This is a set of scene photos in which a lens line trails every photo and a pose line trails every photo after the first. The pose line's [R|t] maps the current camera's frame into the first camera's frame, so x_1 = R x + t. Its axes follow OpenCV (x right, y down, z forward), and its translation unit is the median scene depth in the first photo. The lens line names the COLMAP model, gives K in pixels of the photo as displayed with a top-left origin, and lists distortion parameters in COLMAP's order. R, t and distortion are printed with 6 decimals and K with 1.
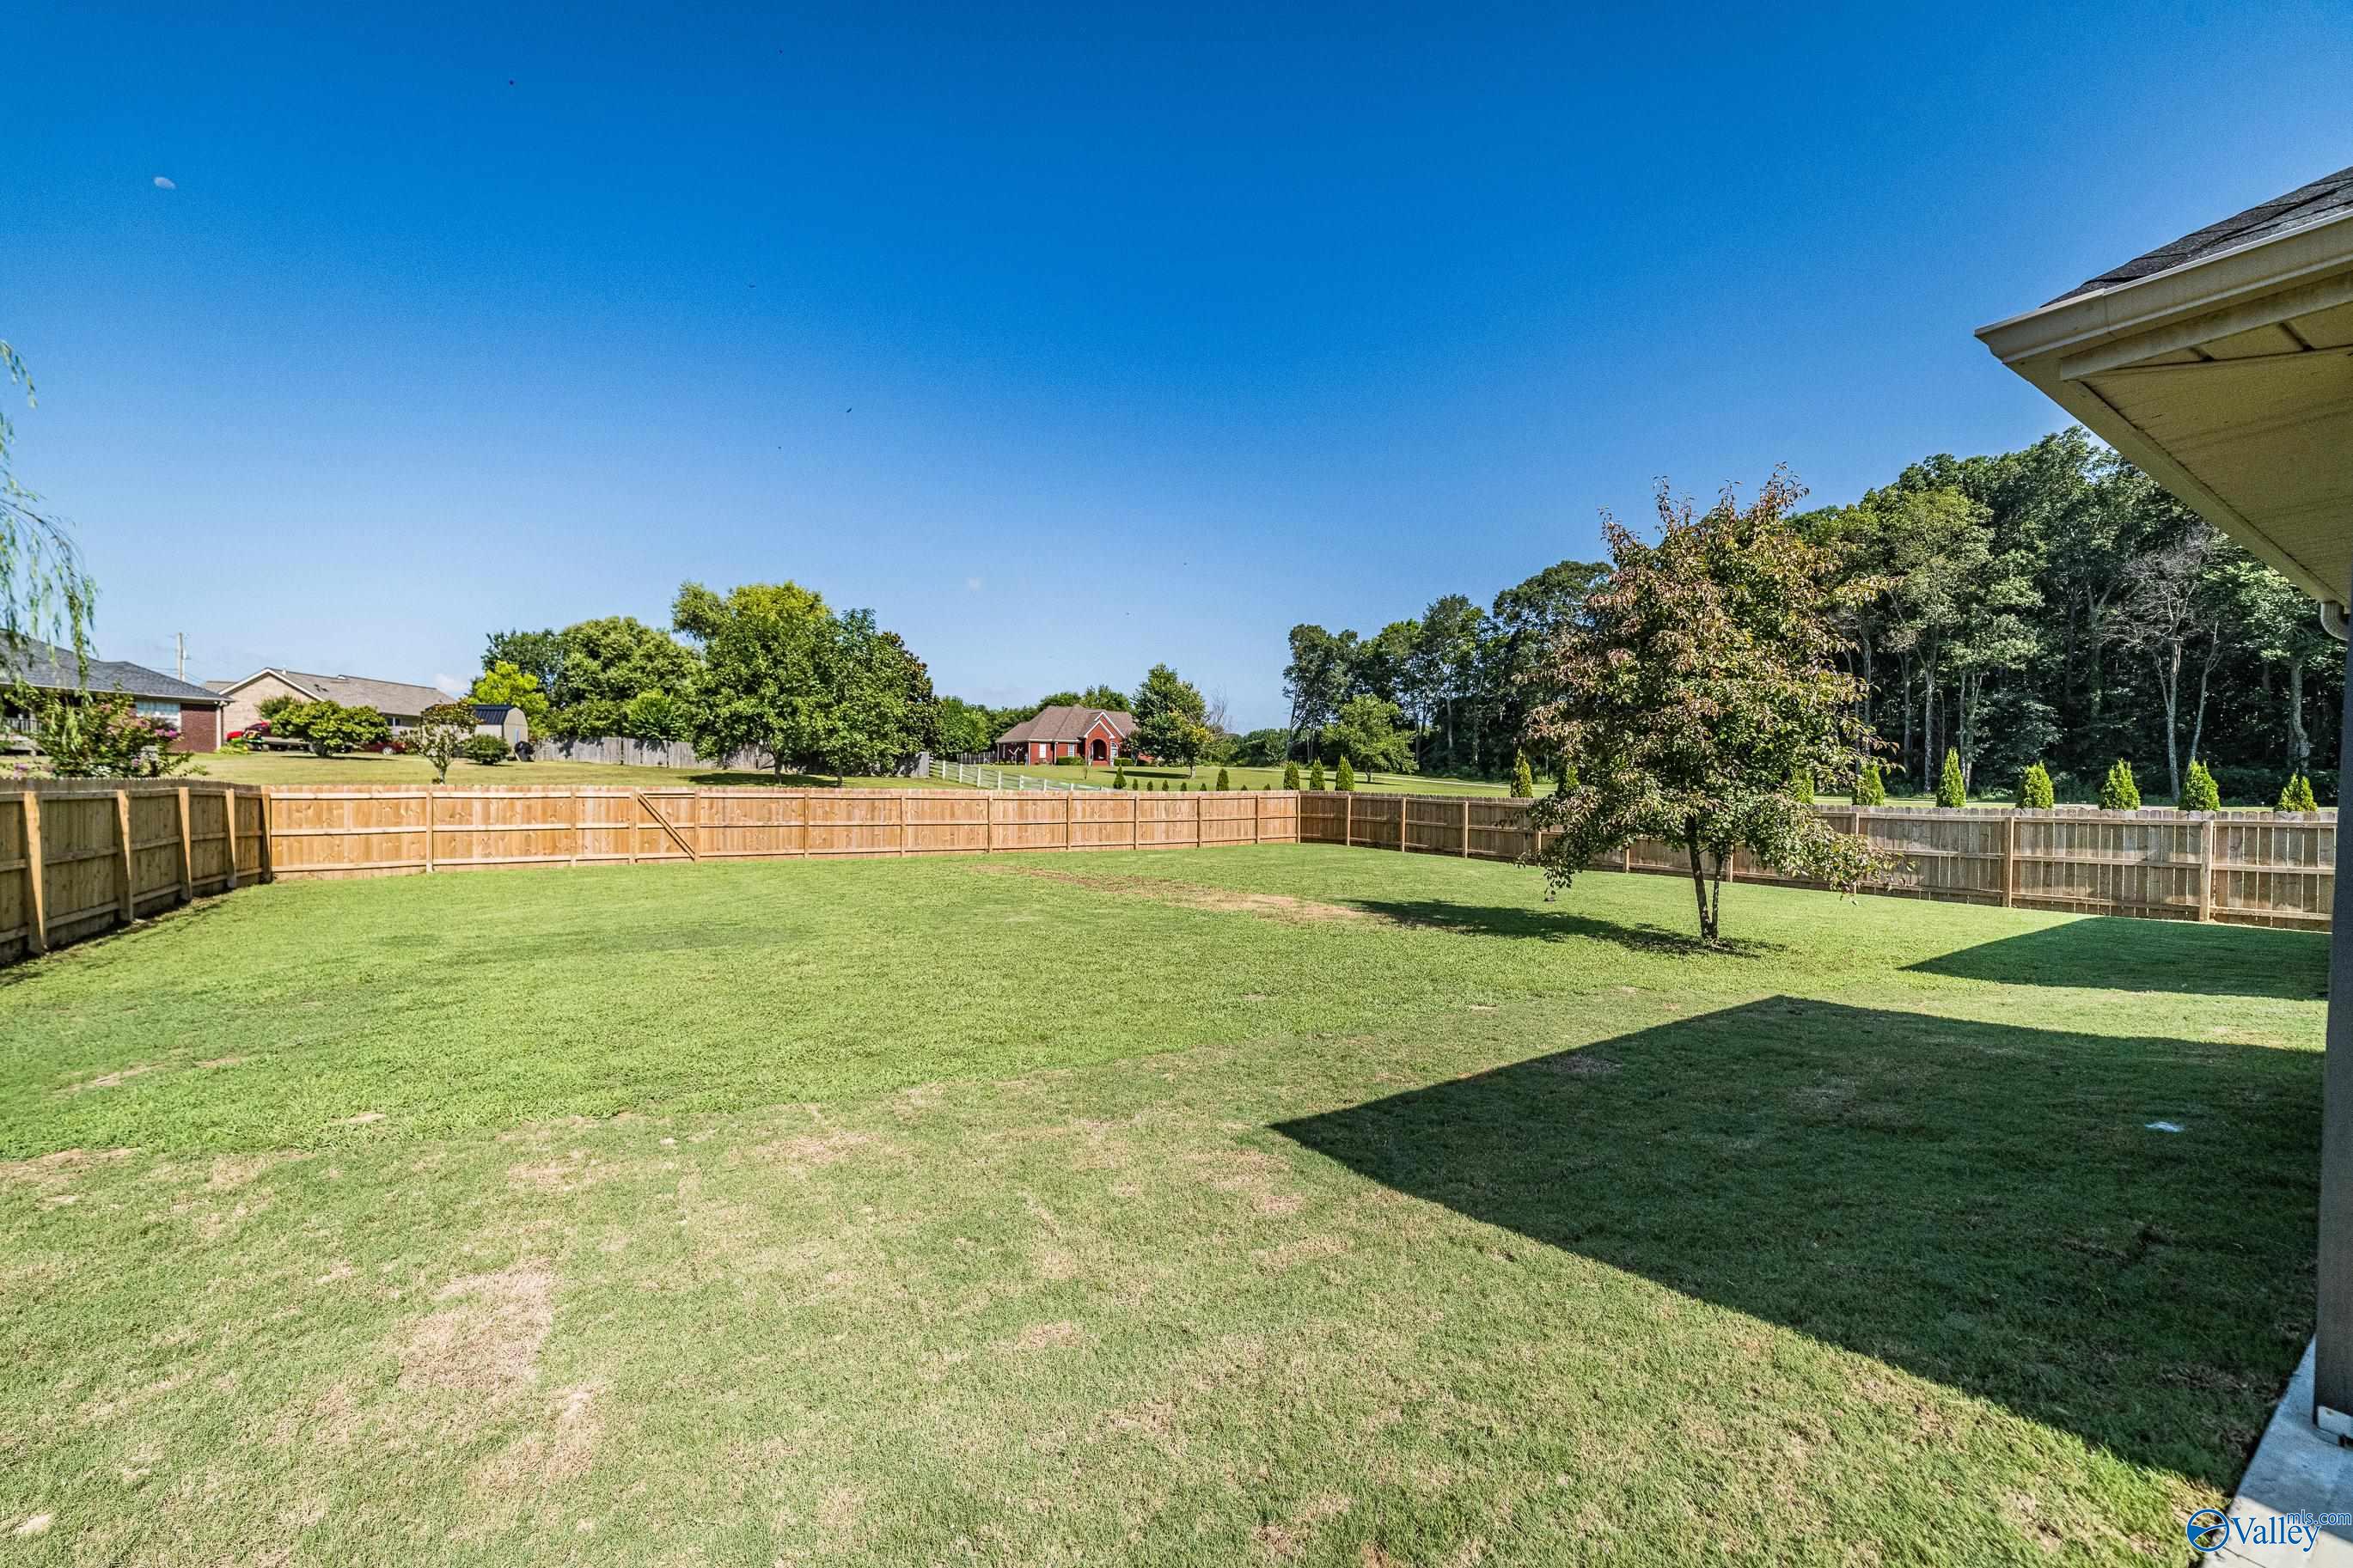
lens RADIAL K [[989.0, 0, 1170.1], [0, 989.0, 798.4], [0, 0, 1]] dist [-0.012153, 0.001544]
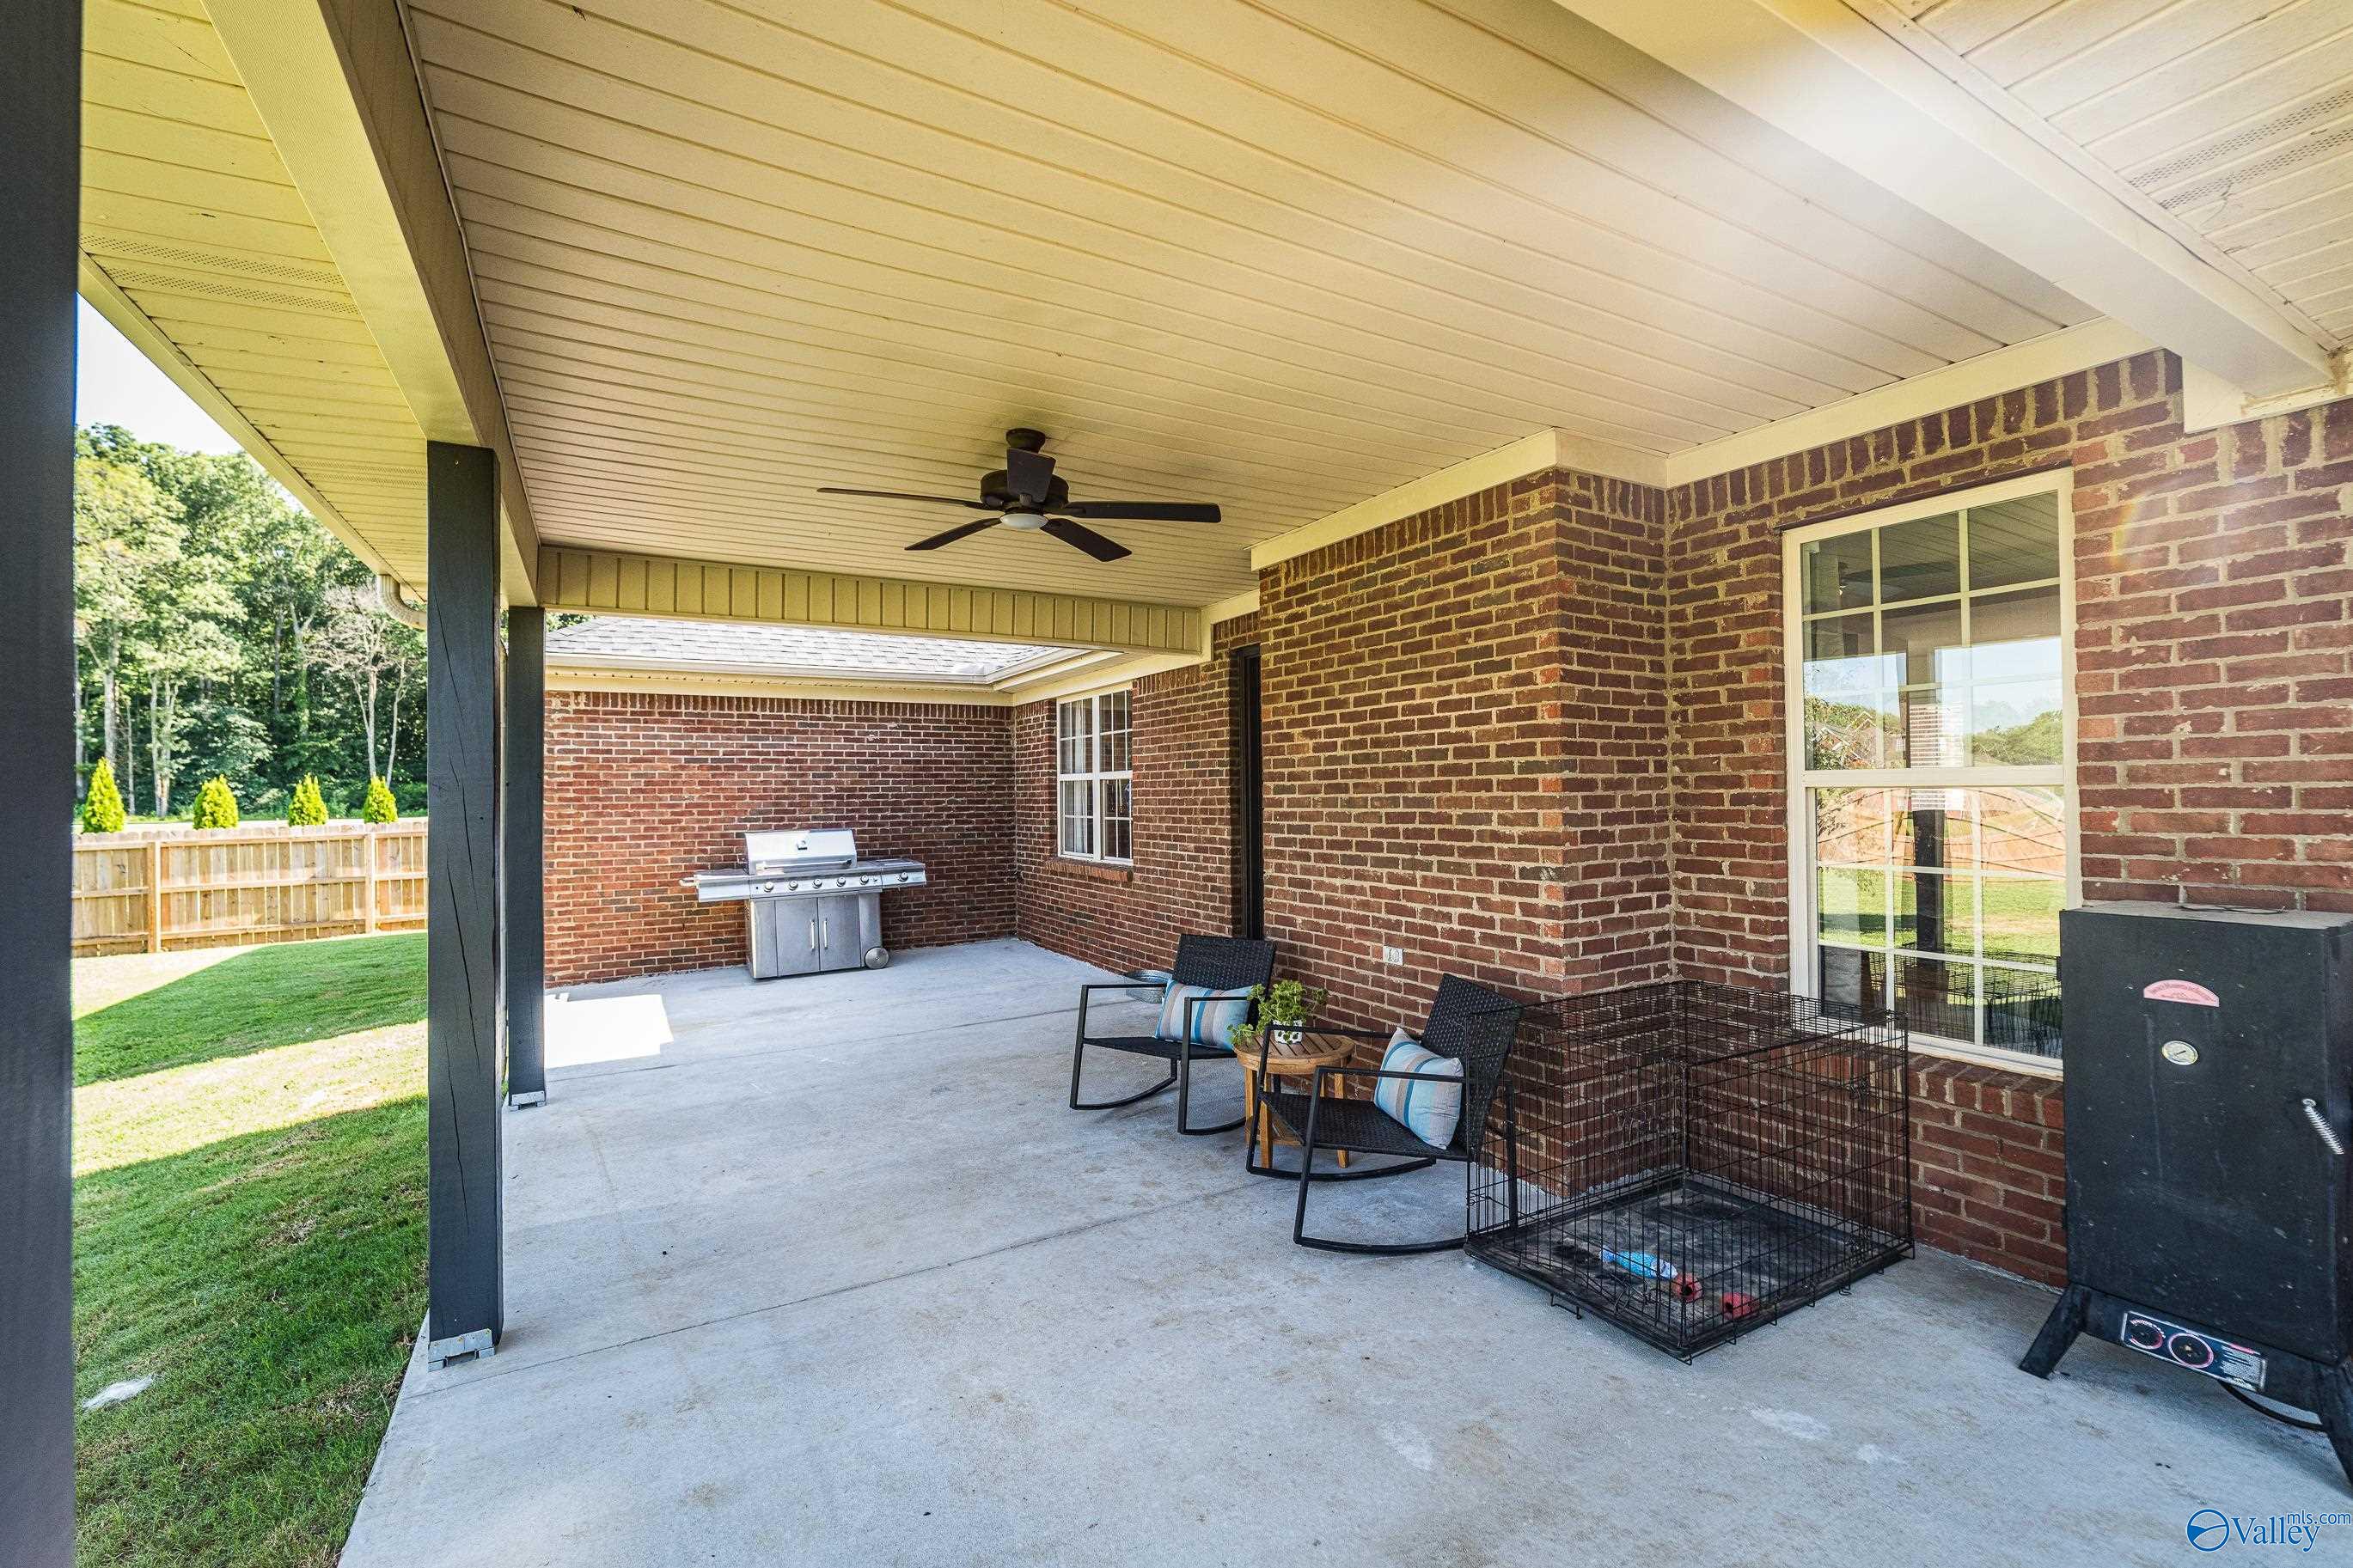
lens RADIAL K [[989.0, 0, 1170.9], [0, 989.0, 788.3], [0, 0, 1]] dist [-0.012153, 0.001544]
pose [[0.090494, -0.010359, 0.995843, 0.117842], [0.037879, 0.999258, 0.006952, 0.001107], [-0.995176, 0.037092, 0.090819, 0.075265]]
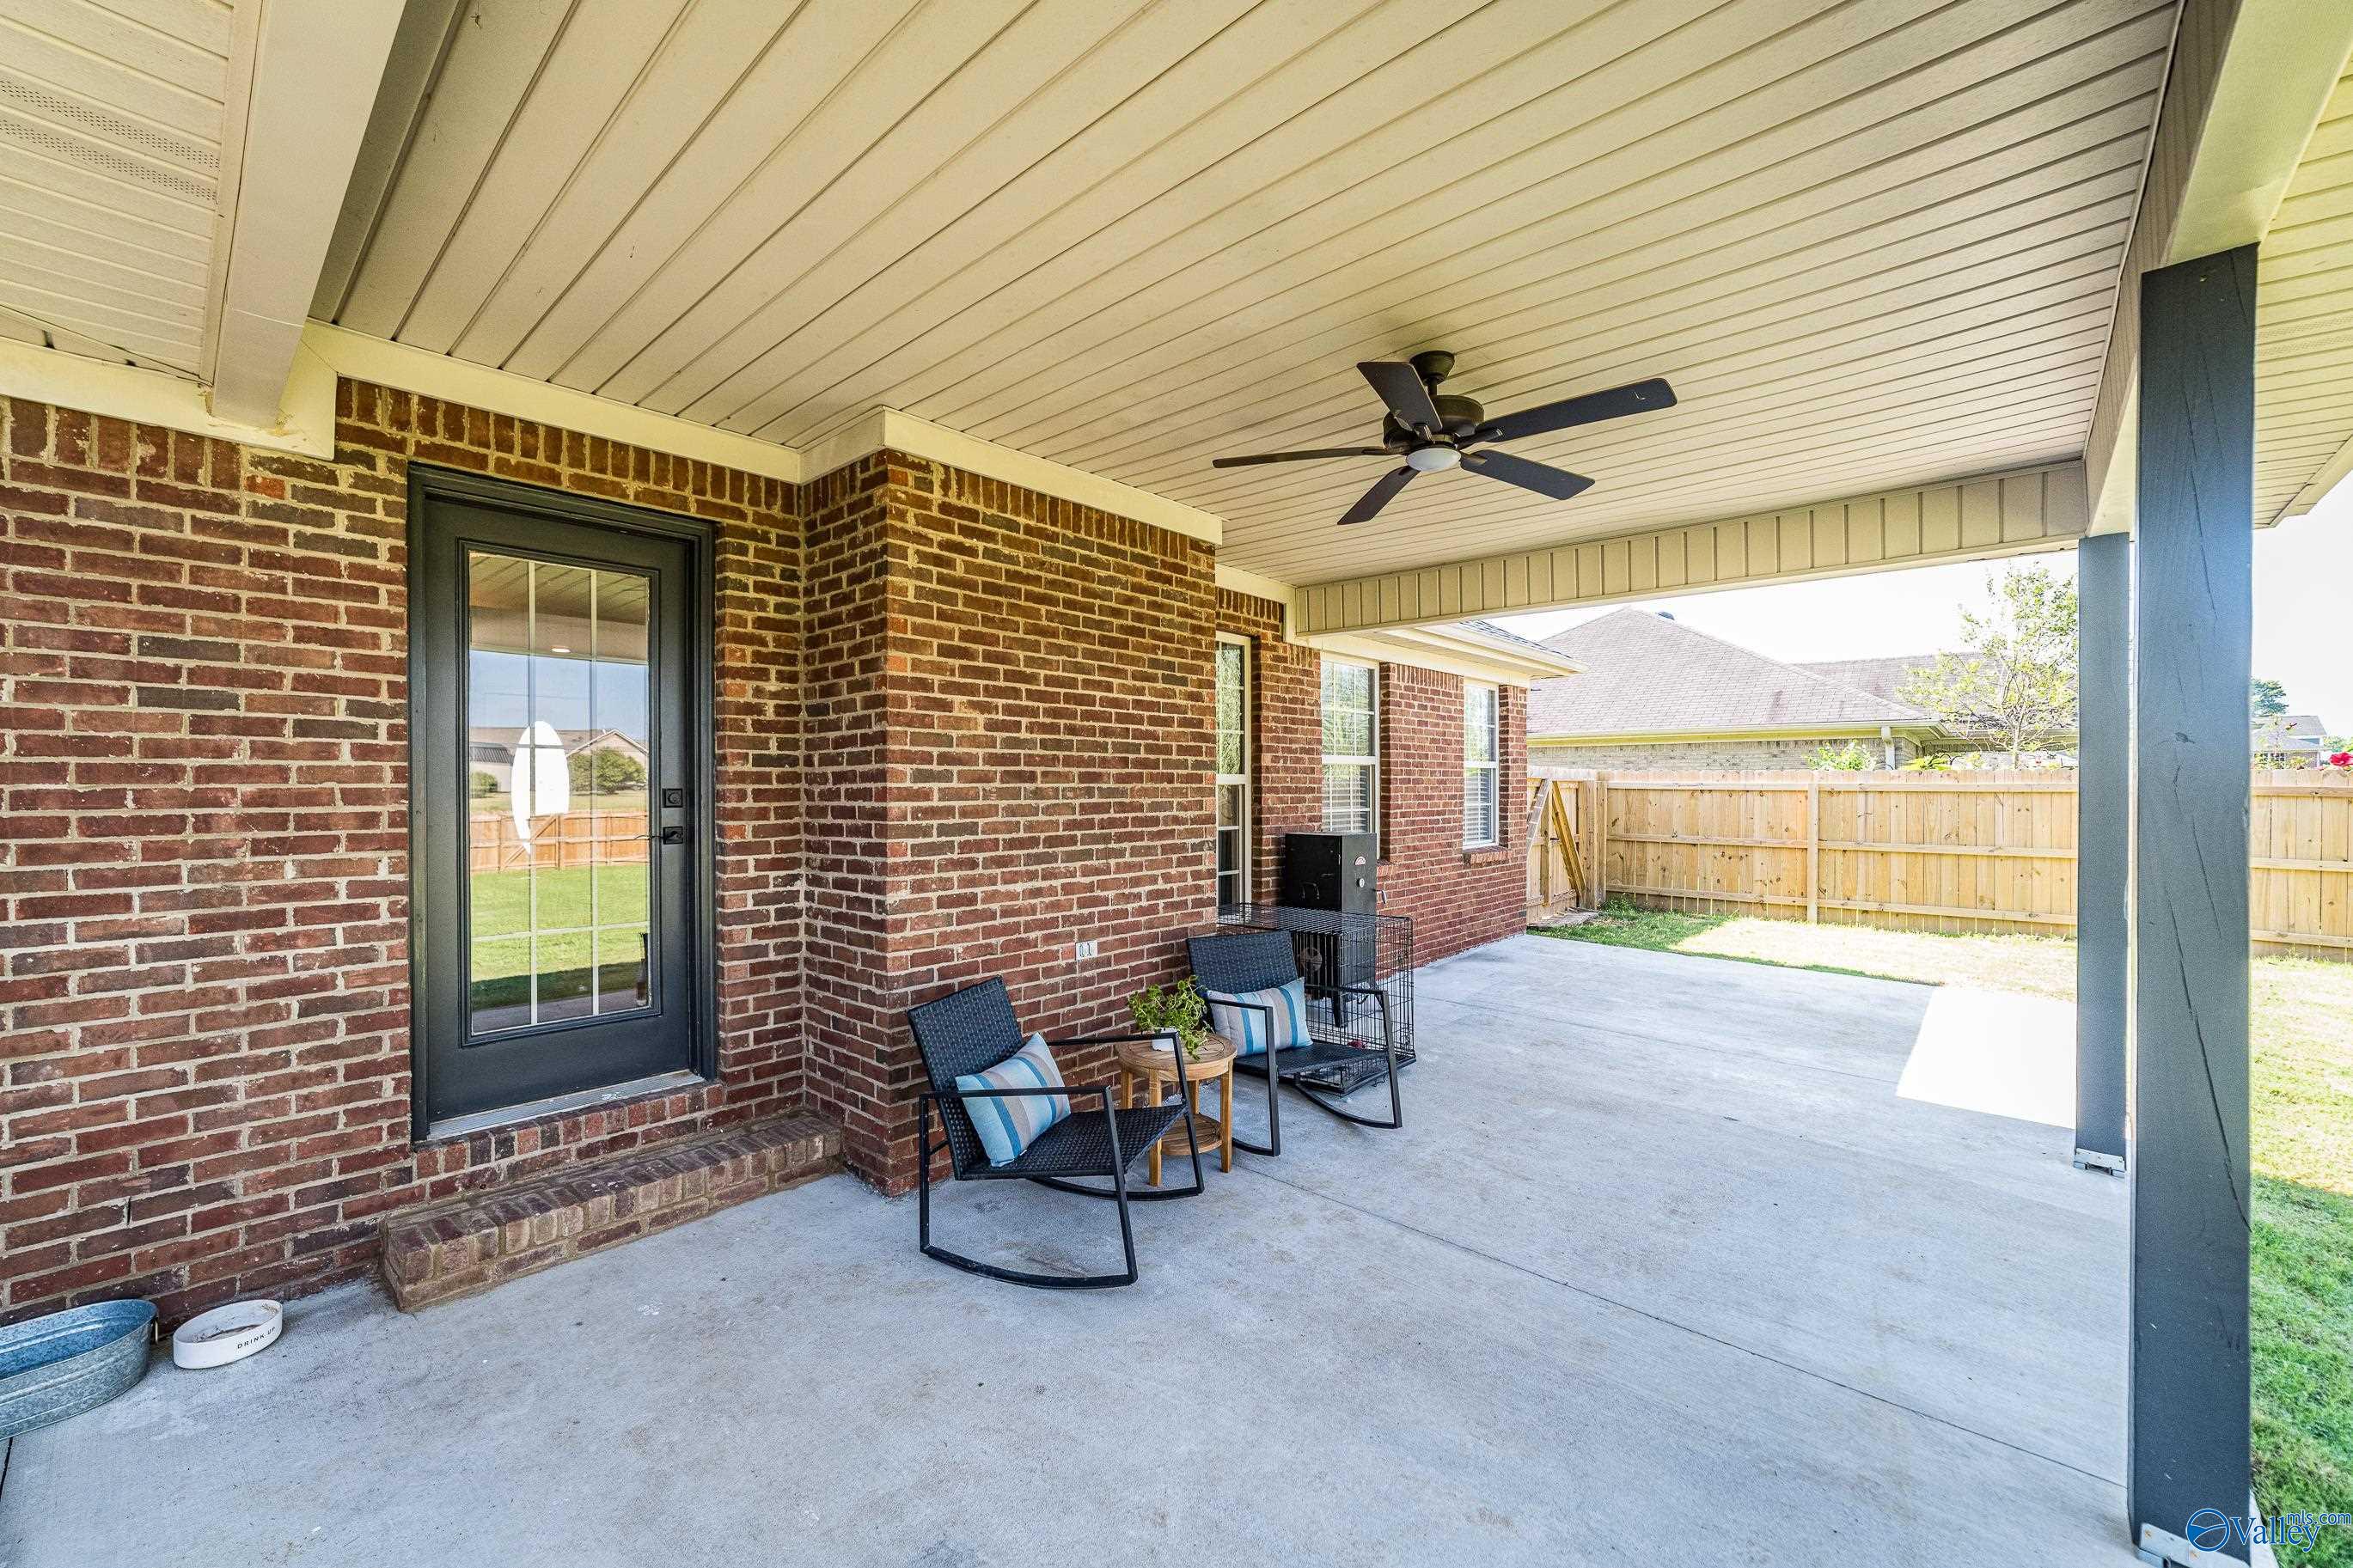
lens RADIAL K [[989.0, 0, 1211.0], [0, 989.0, 796.9], [0, 0, 1]] dist [-0.012153, 0.001544]
pose [[-0.964205, -0.011883, -0.264892, 0.397721], [-0.020017, 0.999407, 0.028027, 0.002051], [0.264401, 0.032326, -0.963871, 0.278612]]
